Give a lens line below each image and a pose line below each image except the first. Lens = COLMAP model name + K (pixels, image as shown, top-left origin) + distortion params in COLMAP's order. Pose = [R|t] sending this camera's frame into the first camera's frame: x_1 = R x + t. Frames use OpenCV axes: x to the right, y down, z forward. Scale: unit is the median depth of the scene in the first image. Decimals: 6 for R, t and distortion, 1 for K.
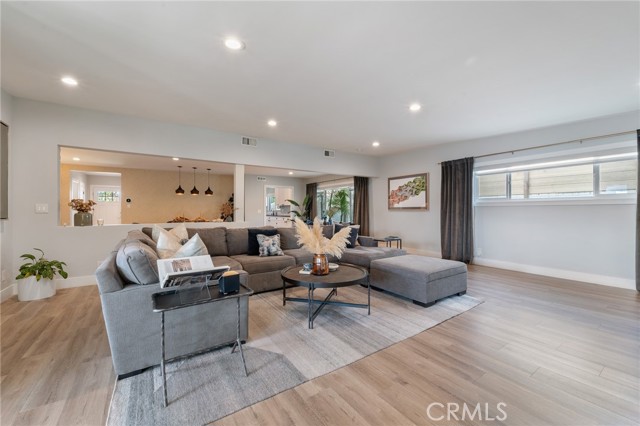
lens RADIAL K [[258.9, 0, 324.2], [0, 258.9, 211.4], [0, 0, 1]] dist [-0.001892, -0.000352]
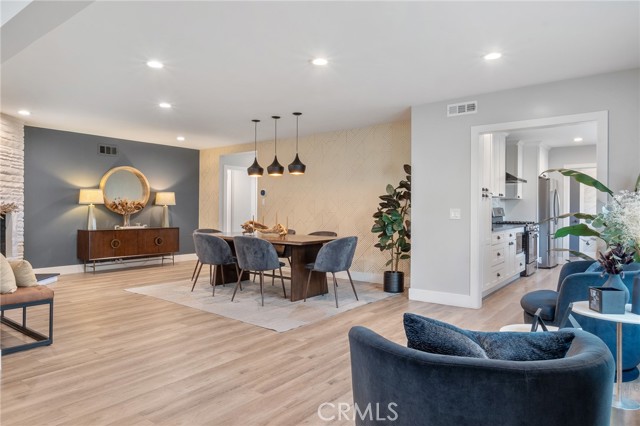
lens RADIAL K [[406.7, 0, 320.0], [0, 406.7, 213.0], [0, 0, 1]] dist [0.004754, 0.001041]
pose [[0.292928, 0.012748, -0.956050, 0.327671], [-0.009906, 0.999898, 0.010297, -0.007929], [0.956083, 0.006454, 0.293024, 1.273554]]
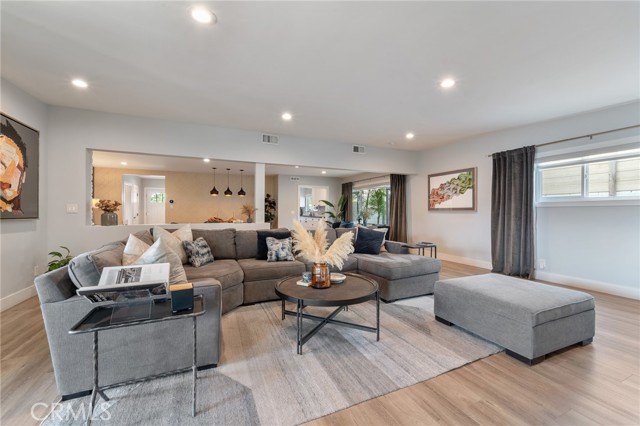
lens RADIAL K [[260.5, 0, 324.6], [0, 260.5, 212.9], [0, 0, 1]] dist [-0.002075, -0.000499]
pose [[0.983934, 0.004366, -0.178477, 0.080710], [-0.003979, 0.999989, 0.002523, -0.000656], [0.178486, -0.001772, 0.983941, 0.090741]]
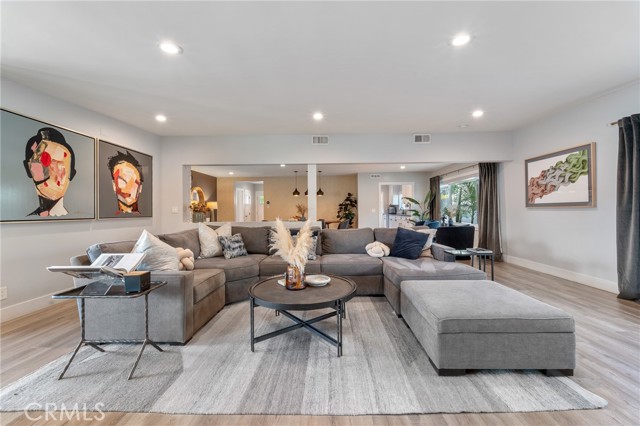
lens RADIAL K [[258.9, 0, 324.2], [0, 258.9, 211.4], [0, 0, 1]] dist [-0.001892, -0.000352]
pose [[0.812733, -0.003318, -0.582628, 0.293001], [0.006143, 0.999977, 0.002874, -0.001620], [0.582605, -0.005915, 0.812734, 0.210157]]
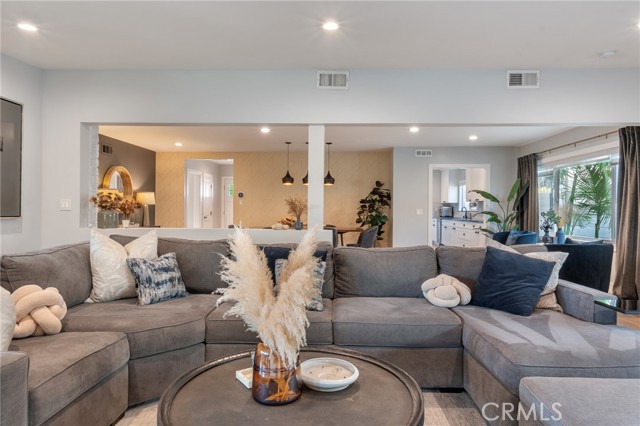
lens RADIAL K [[400.5, 0, 324.2], [0, 400.5, 212.1], [0, 0, 1]] dist [-0.000844, 0.000303]
pose [[0.800645, 0.012322, -0.599013, 0.191020], [-0.011766, 0.999919, 0.004842, -0.002522], [0.599024, 0.003171, 0.800725, 0.333316]]
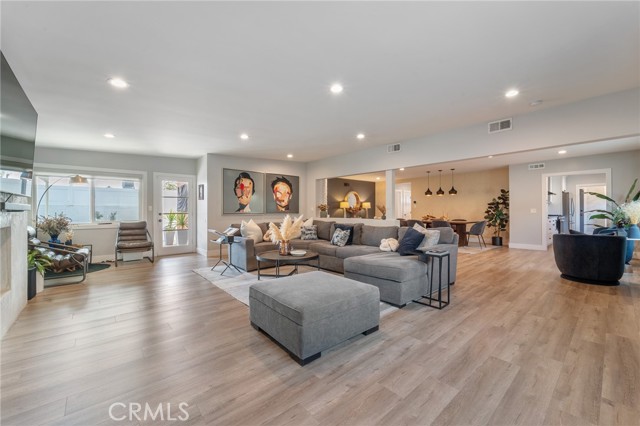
lens RADIAL K [[259.8, 0, 322.1], [0, 259.8, 210.9], [0, 0, 1]] dist [-0.001829, 0.000155]
pose [[0.109923, 0.004201, -0.993931, 0.785610], [-0.000208, 0.999991, 0.004204, -0.004307], [0.993940, -0.000255, 0.109923, 0.568655]]
